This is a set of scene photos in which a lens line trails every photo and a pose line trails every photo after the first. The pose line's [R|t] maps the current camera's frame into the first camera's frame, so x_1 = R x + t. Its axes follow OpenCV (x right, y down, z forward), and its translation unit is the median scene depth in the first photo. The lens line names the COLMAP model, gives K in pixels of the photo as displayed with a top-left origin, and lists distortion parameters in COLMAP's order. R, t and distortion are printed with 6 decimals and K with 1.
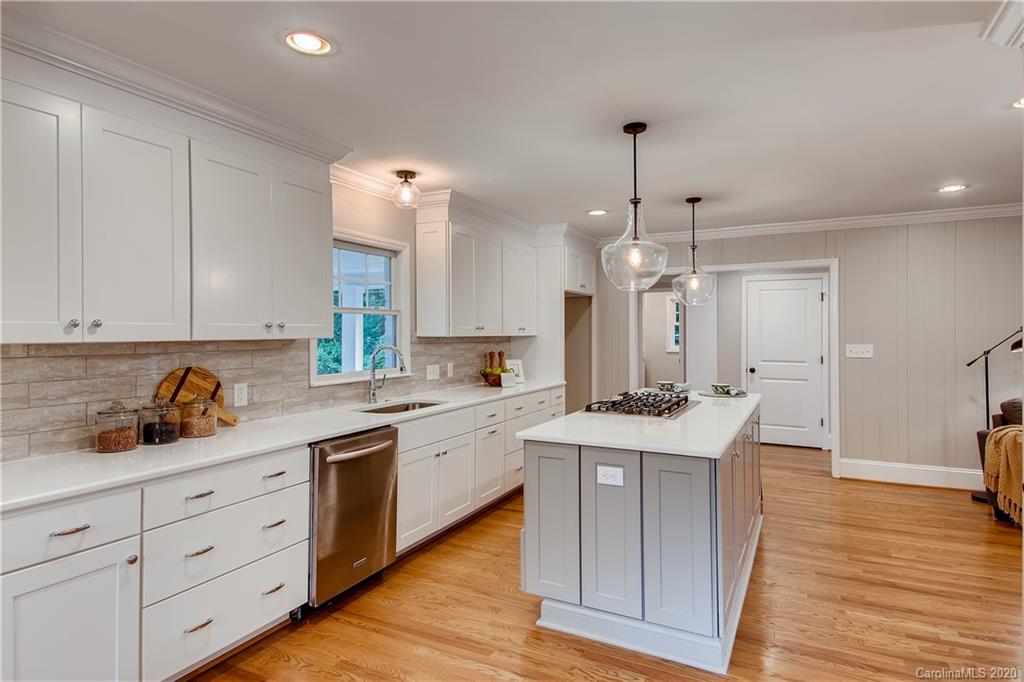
lens RADIAL K [[545.2, 0, 516.9], [0, 545.2, 328.7], [0, 0, 1]] dist [-0.000188, -0.001315]
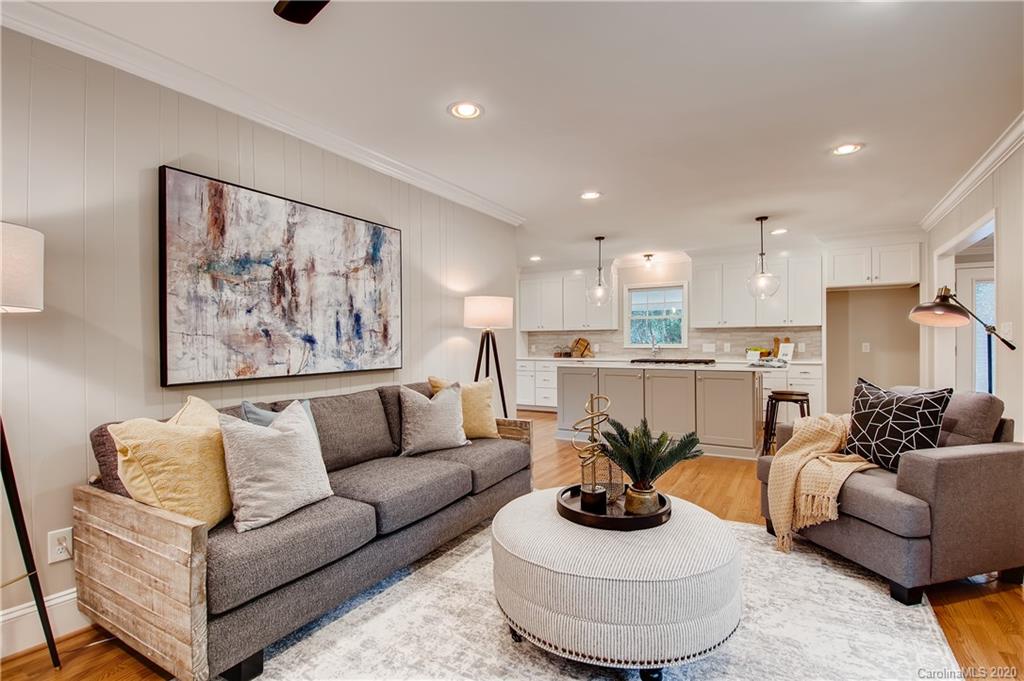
lens RADIAL K [[505.3, 0, 513.3], [0, 505.3, 354.0], [0, 0, 1]] dist [0.029381, -0.000568]
pose [[-0.066905, 0.023218, -0.997489, 1.635775], [0.008915, 0.999703, 0.022671, 0.059279], [0.997720, -0.007376, -0.067092, 0.495989]]
